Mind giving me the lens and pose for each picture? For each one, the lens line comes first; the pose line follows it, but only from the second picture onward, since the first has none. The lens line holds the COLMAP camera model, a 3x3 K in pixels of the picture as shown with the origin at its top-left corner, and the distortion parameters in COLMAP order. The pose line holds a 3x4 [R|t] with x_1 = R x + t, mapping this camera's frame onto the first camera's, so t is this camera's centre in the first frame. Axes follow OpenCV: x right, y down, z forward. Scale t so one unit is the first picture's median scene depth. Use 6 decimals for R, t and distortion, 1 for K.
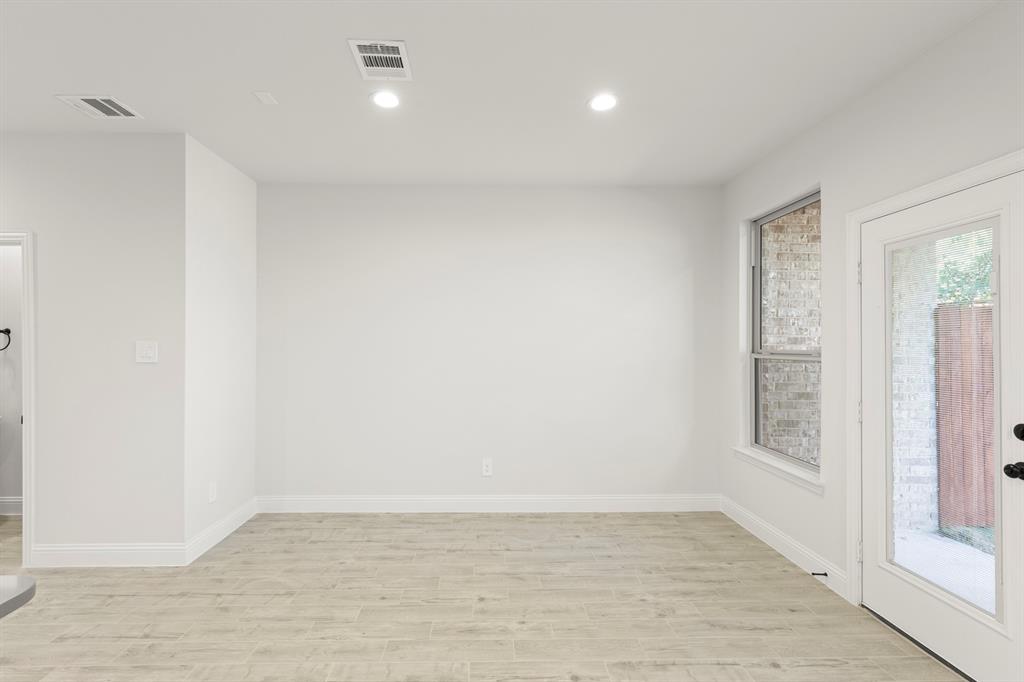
lens RADIAL K [[461.1, 0, 492.9], [0, 461.1, 342.3], [0, 0, 1]] dist [0.001556, -0.000129]
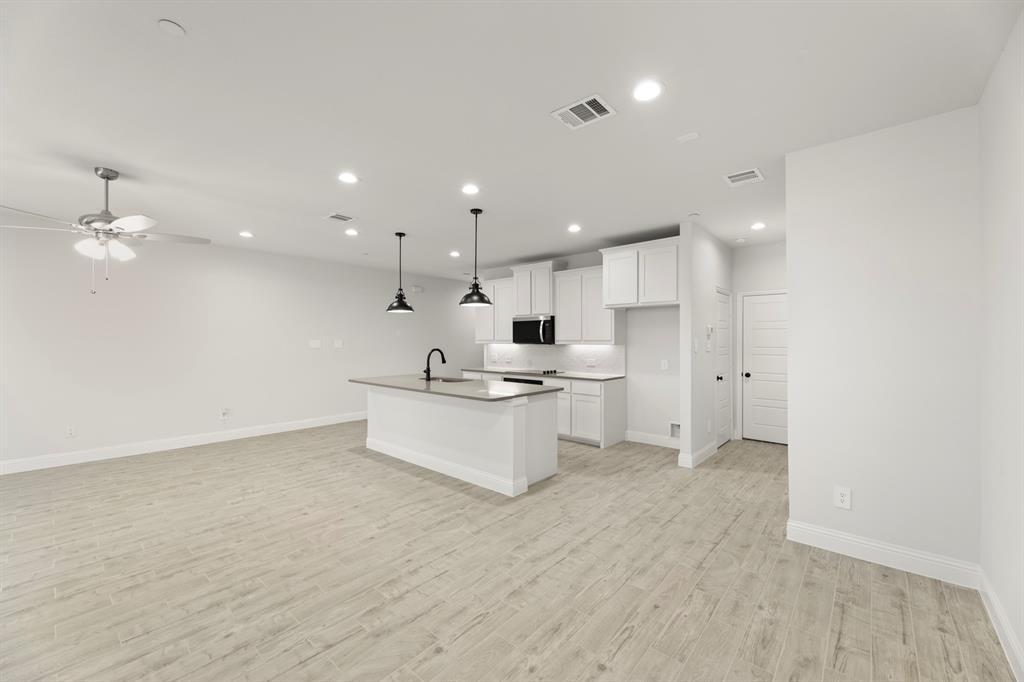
lens RADIAL K [[402.8, 0, 512.0], [0, 402.8, 341.0], [0, 0, 1]] dist [0.000263, -0.000131]
pose [[-0.675272, -0.002359, -0.737565, 0.399547], [0.001878, 0.999986, -0.004917, 0.007243], [0.737566, -0.004705, -0.675258, 0.930357]]
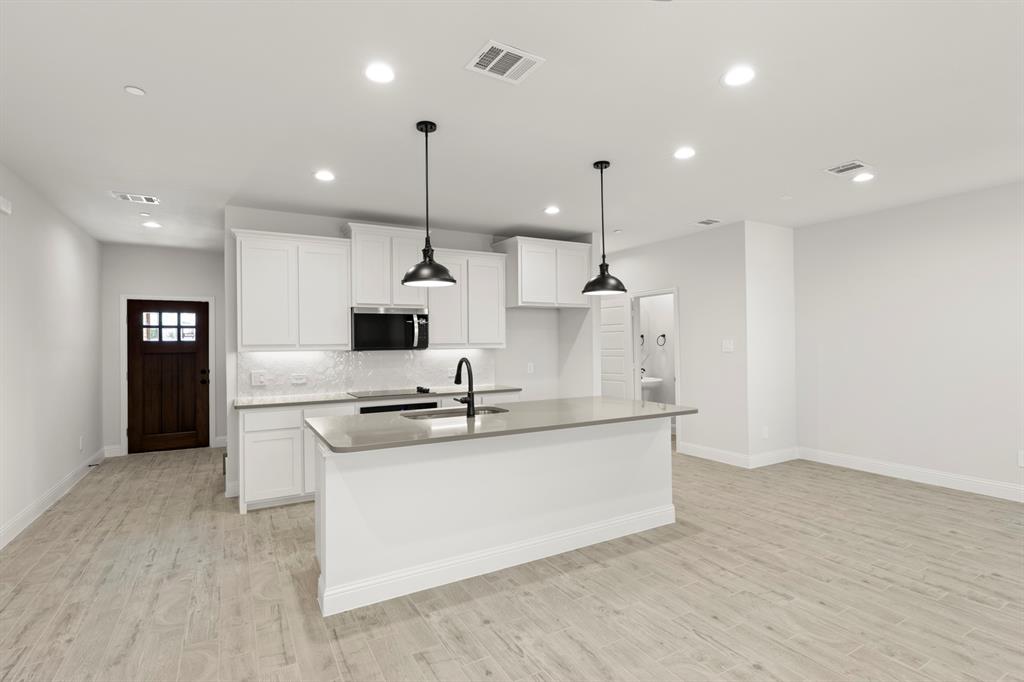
lens RADIAL K [[490.0, 0, 506.5], [0, 490.0, 342.4], [0, 0, 1]] dist [-0.000037, -0.000025]
pose [[0.471731, -0.011333, -0.881670, 0.421731], [0.016462, 0.999856, -0.004044, 0.001336], [0.881589, -0.012606, 0.471850, -0.531827]]
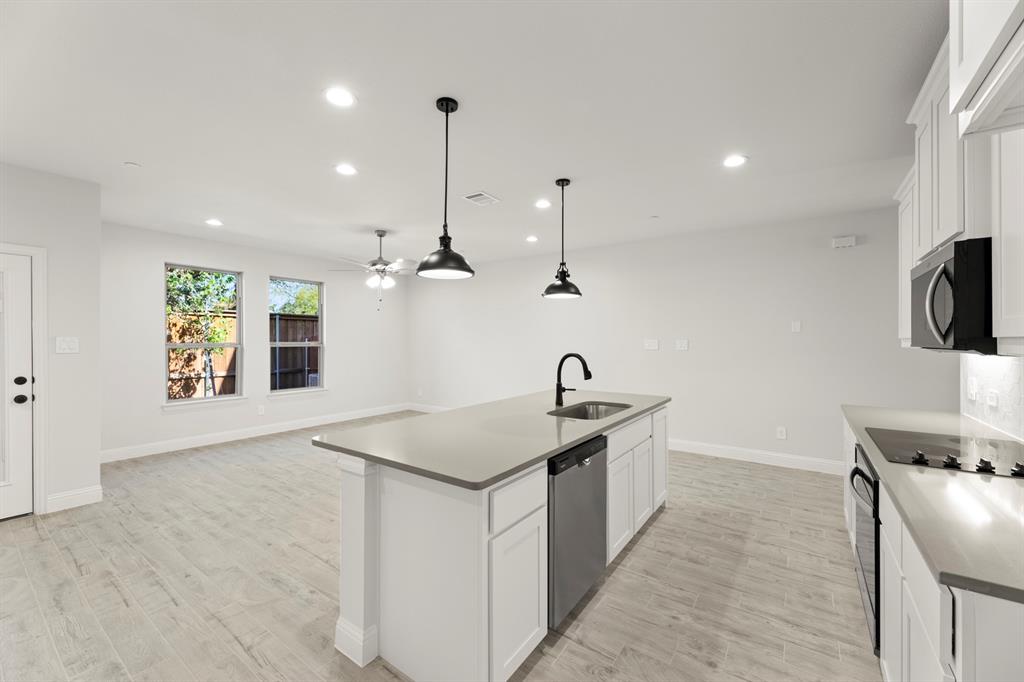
lens RADIAL K [[402.8, 0, 512.0], [0, 402.8, 341.0], [0, 0, 1]] dist [0.000263, -0.000131]
pose [[-0.806805, -0.003013, 0.590810, -0.798584], [-0.005208, 0.999984, -0.002012, 0.004205], [-0.590795, -0.004701, -0.806808, 0.542371]]
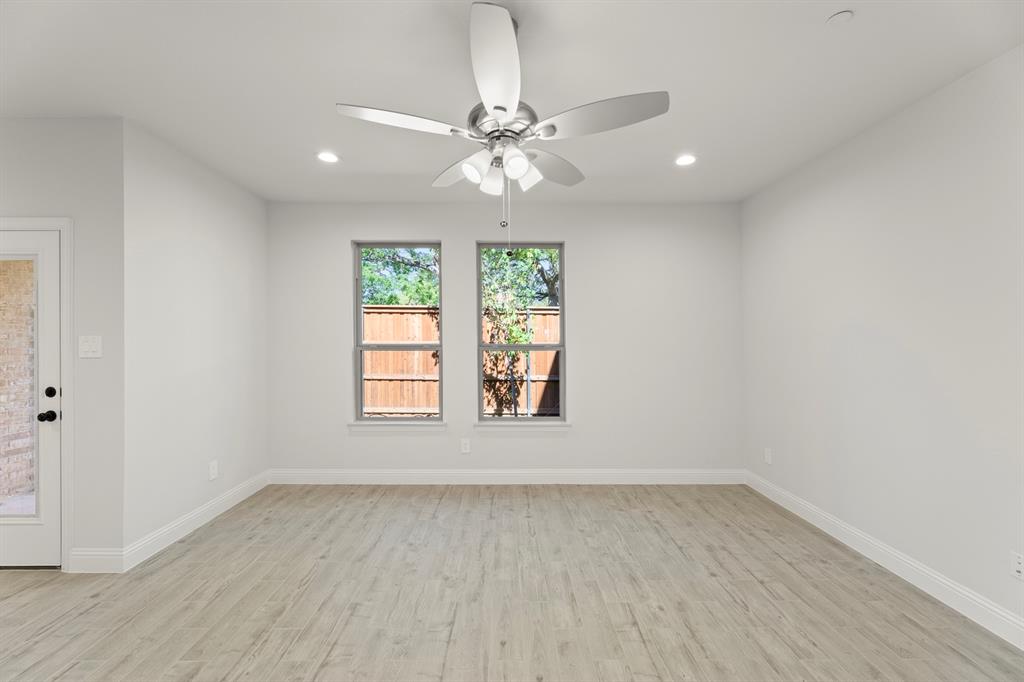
lens RADIAL K [[406.5, 0, 507.4], [0, 406.5, 341.5], [0, 0, 1]] dist [0.001140, 0.000131]
pose [[0.013484, -0.004395, 0.999899, -0.117171], [-0.007829, 0.999959, 0.004501, -0.000641], [-0.999878, -0.007889, 0.013449, -0.286811]]
